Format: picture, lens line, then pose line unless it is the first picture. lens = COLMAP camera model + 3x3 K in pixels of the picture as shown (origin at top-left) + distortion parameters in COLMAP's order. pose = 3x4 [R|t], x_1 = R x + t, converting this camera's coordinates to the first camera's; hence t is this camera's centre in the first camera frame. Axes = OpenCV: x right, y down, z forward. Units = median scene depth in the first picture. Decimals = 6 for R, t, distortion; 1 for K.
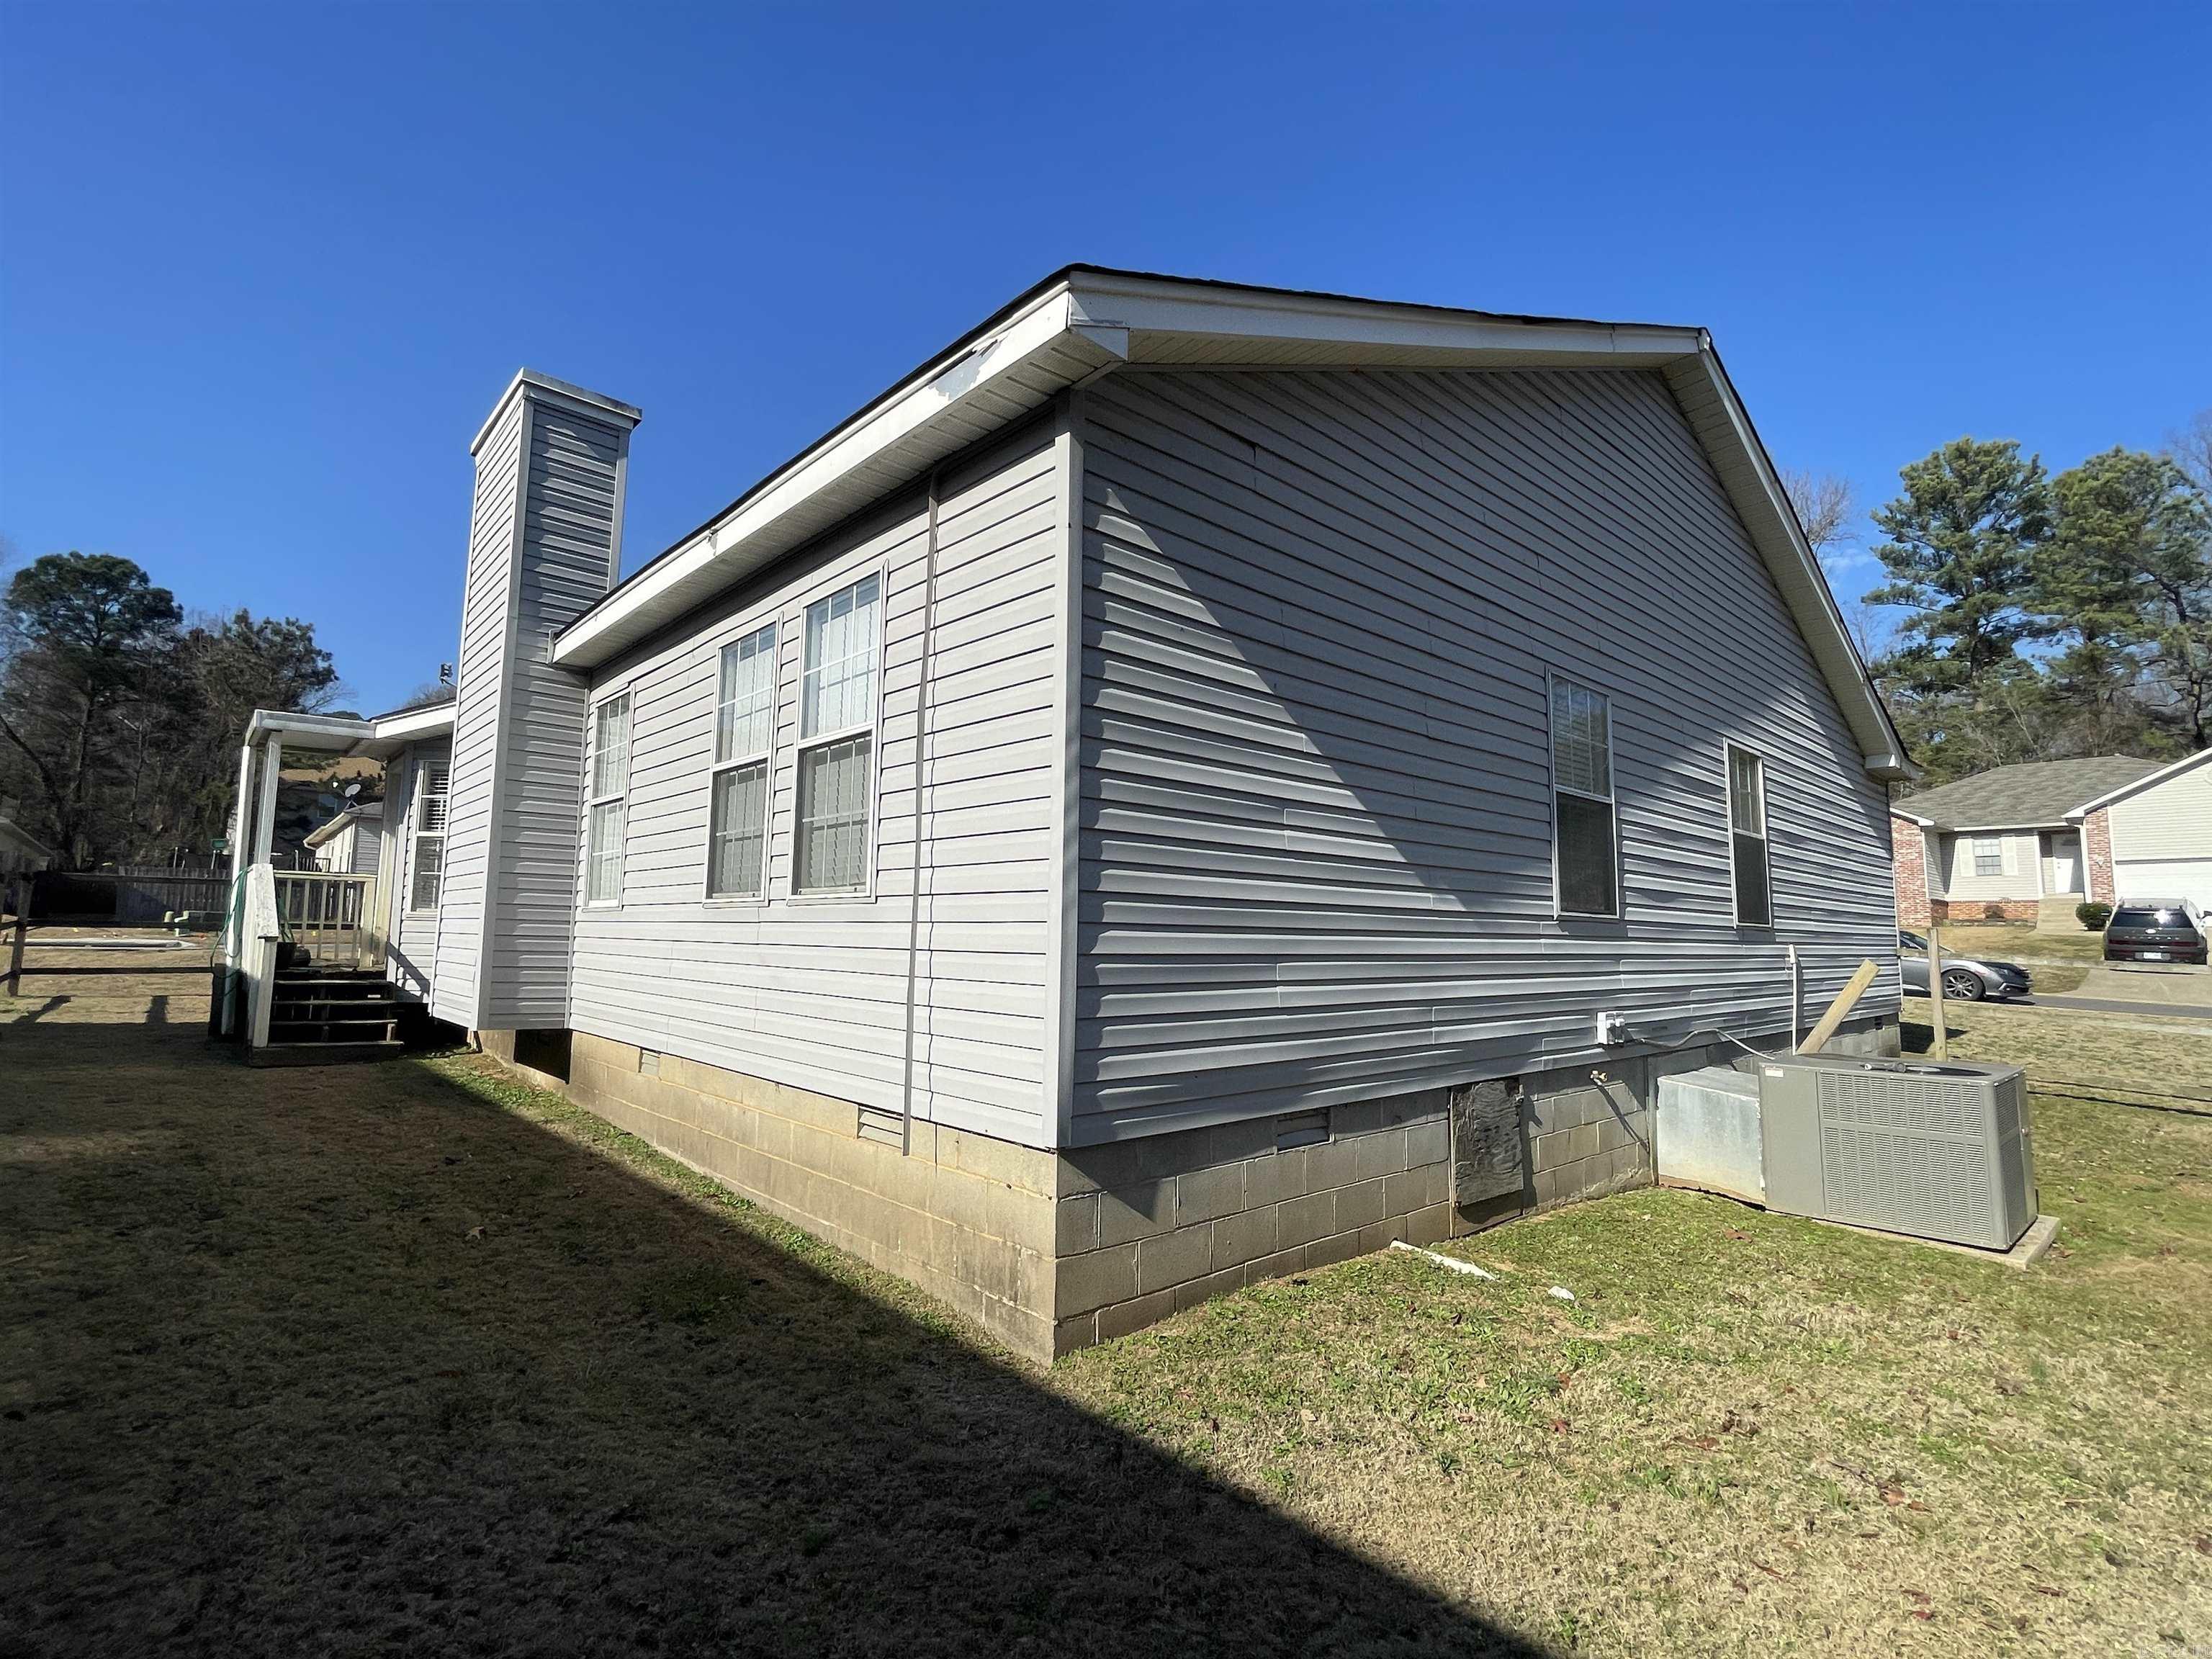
lens RADIAL K [[1046.2, 0, 1113.5], [0, 1046.2, 827.0], [0, 0, 1]] dist [0.003357, -0.001689]
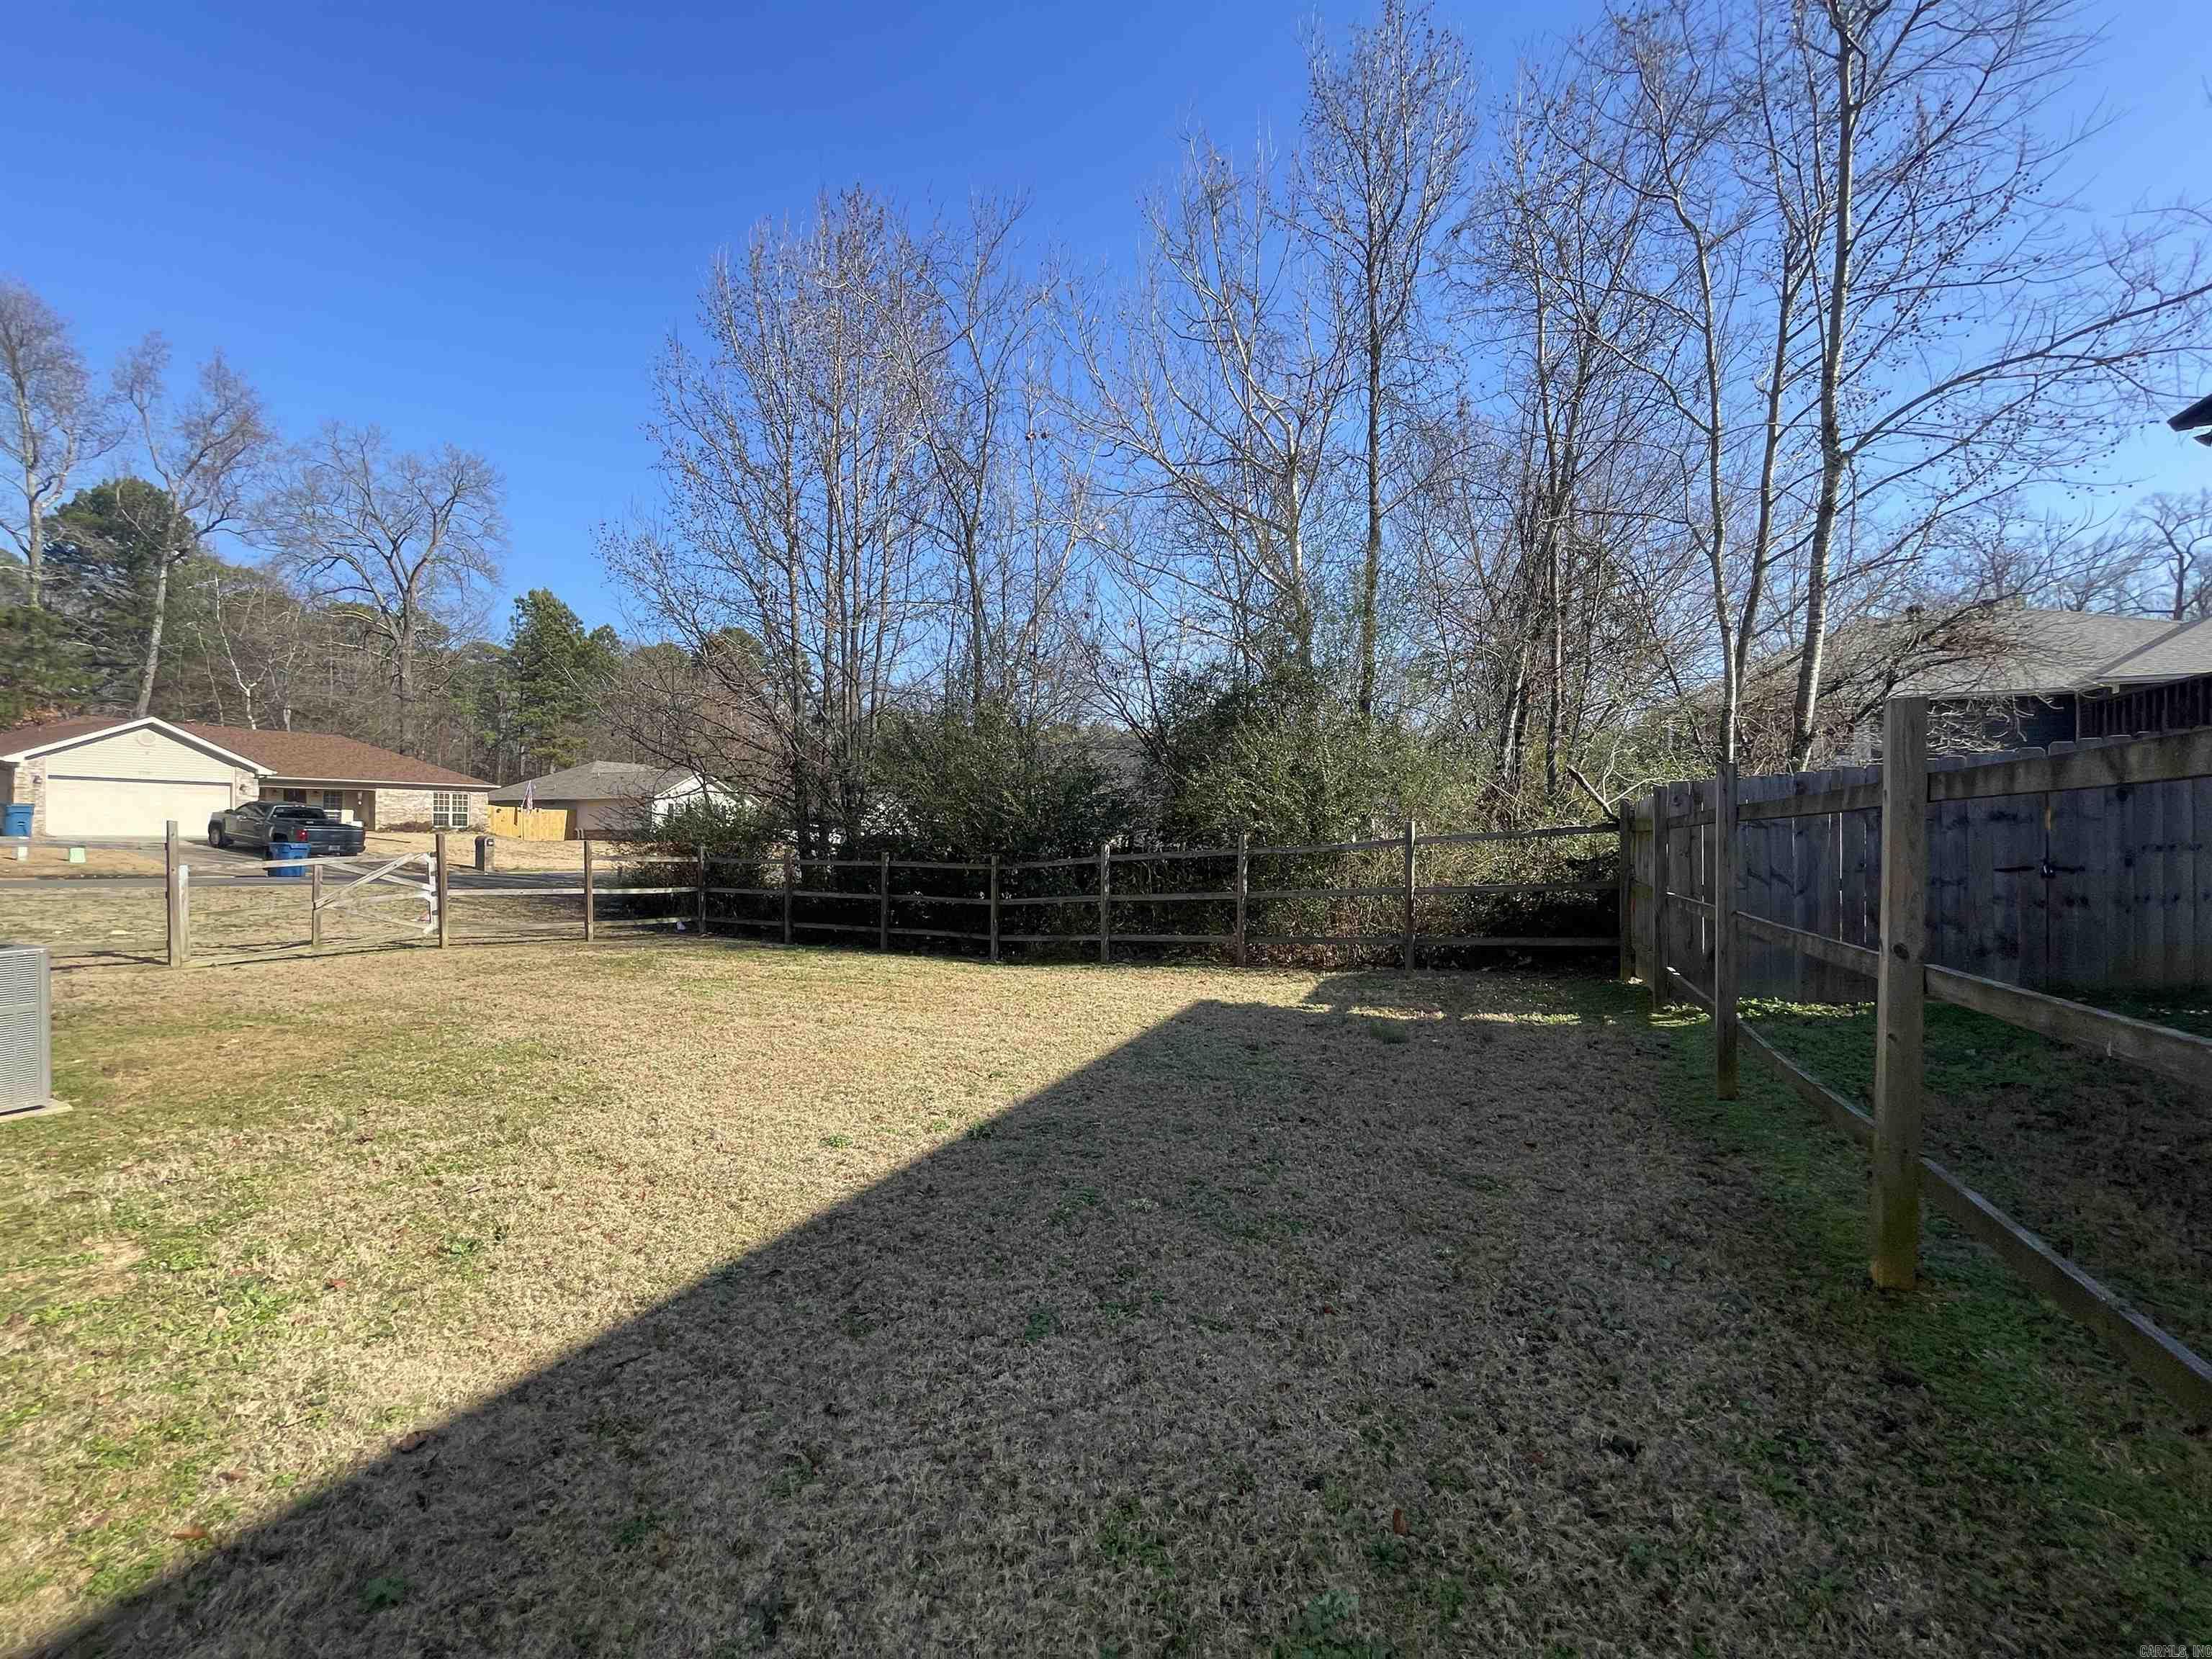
lens RADIAL K [[897.6, 0, 1105.8], [0, 897.6, 824.6], [0, 0, 1]] dist [-0.005151, 0.000519]
pose [[-0.391499, -0.016664, 0.920028, -0.485345], [-0.106168, 0.993977, -0.027175, 0.041506], [-0.914033, -0.108317, -0.390910, 0.491216]]
